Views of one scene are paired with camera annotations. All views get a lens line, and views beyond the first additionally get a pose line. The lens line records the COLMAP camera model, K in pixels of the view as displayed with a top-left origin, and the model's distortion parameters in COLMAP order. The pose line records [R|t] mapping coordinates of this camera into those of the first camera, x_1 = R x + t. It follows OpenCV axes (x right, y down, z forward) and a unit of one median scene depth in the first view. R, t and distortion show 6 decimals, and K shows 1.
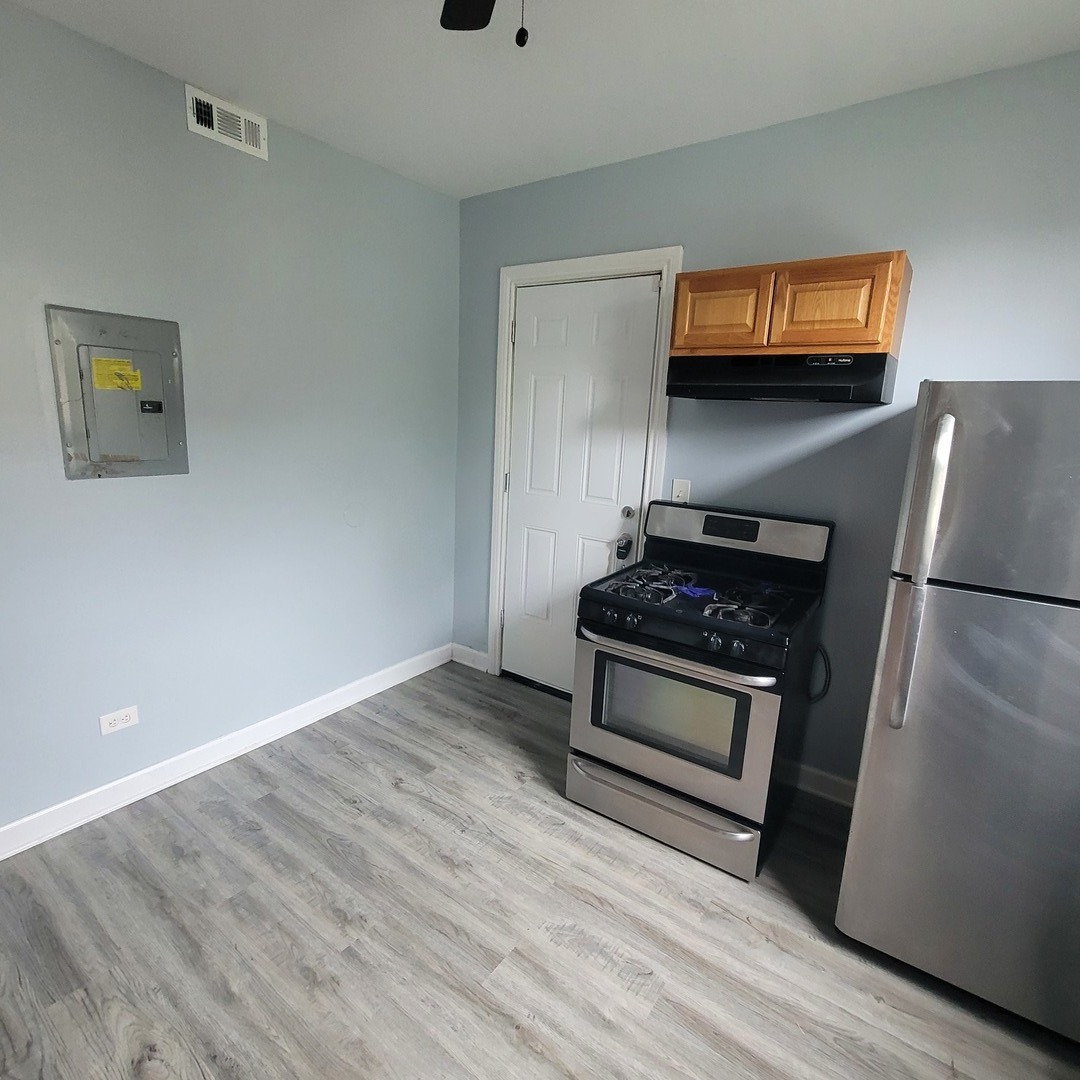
lens RADIAL K [[586.2, 0, 539.6], [0, 586.2, 538.1], [0, 0, 1]] dist [0.000062, -0.000040]
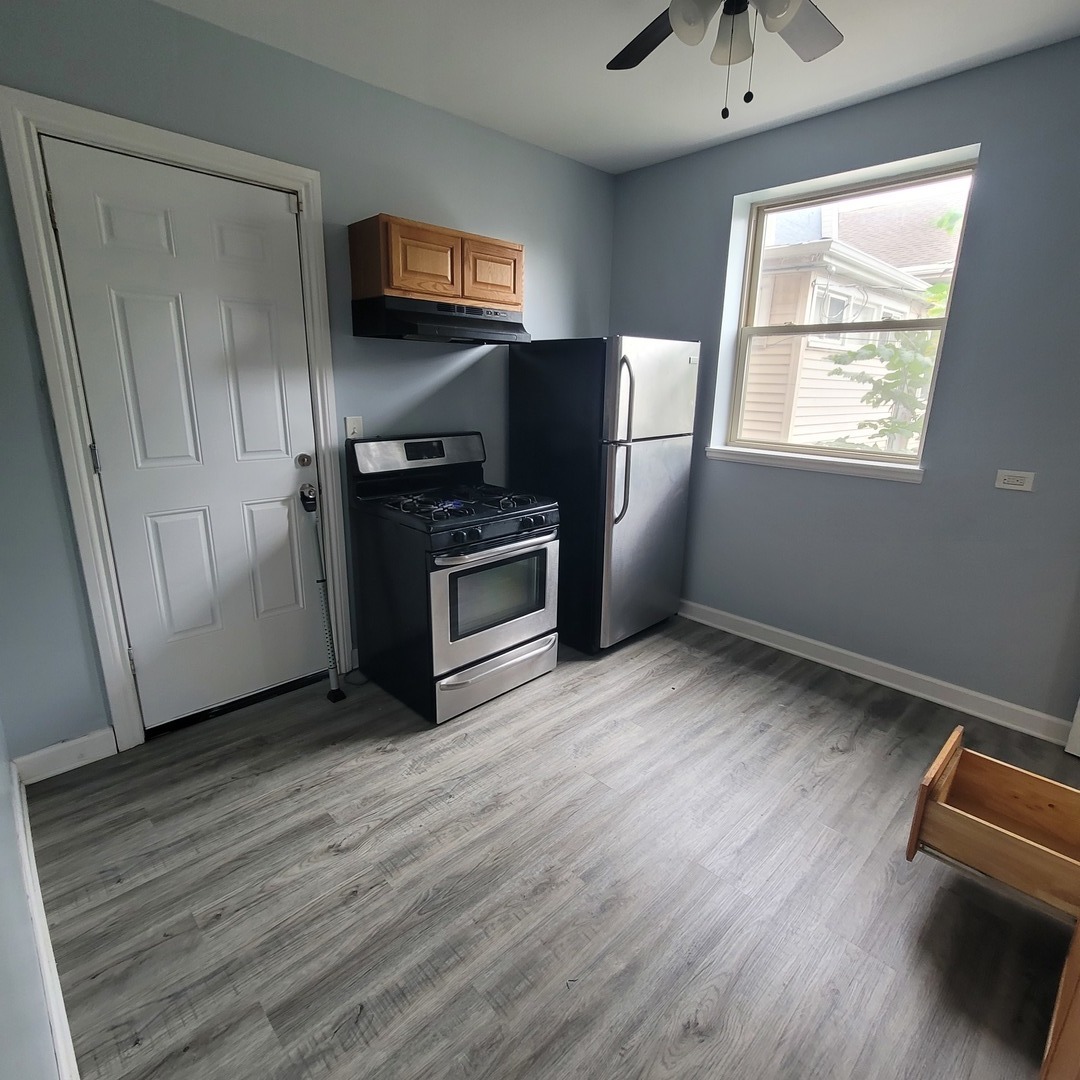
lens RADIAL K [[586.2, 0, 539.8], [0, 586.2, 537.3], [0, 0, 1]] dist [0.000062, -0.000040]
pose [[0.185002, -0.298109, 0.936432, -0.886928], [0.193831, 0.945231, 0.262617, -0.130679], [-0.963433, 0.132925, 0.232653, 0.579718]]
